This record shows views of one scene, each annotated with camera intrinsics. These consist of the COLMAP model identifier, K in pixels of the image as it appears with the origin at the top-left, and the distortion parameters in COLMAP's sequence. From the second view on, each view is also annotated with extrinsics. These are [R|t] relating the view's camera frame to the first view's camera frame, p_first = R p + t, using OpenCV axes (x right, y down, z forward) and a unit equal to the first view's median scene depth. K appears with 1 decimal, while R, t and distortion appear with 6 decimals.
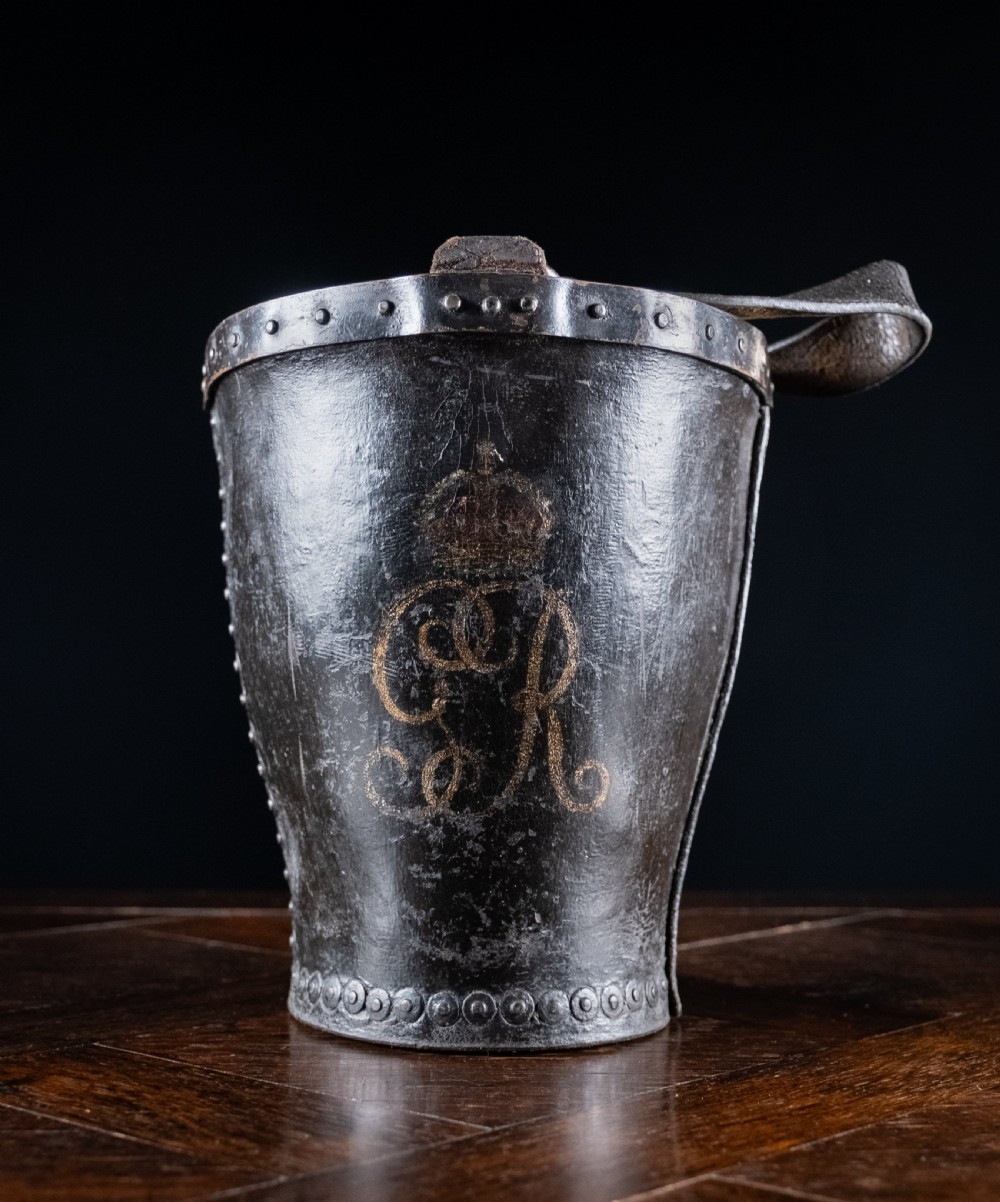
lens RADIAL K [[1623.1, 0, 526.6], [0, 1623.1, 615.4], [0, 0, 1]] dist [-0.022809, 0.000000]
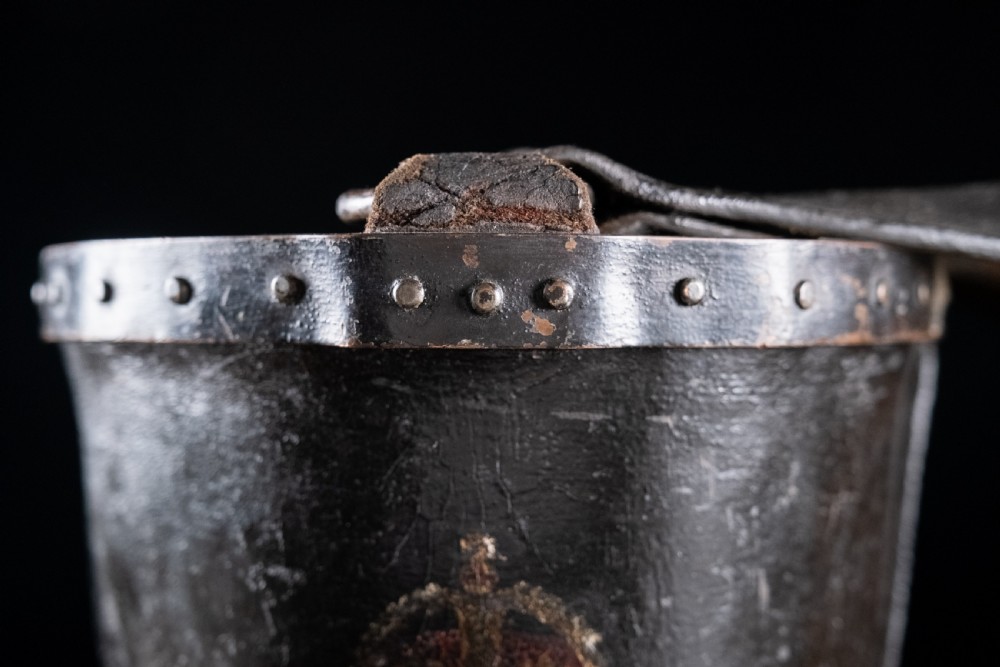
lens RADIAL K [[1293.1, 0, 507.9], [0, 1293.1, 331.0], [0, 0, 1]] dist [-0.056478, 0.000000]
pose [[0.999403, -0.003015, -0.034410, -0.000468], [0.005889, 0.996469, 0.083752, -0.205106], [0.034036, -0.083905, 0.995892, 0.567856]]
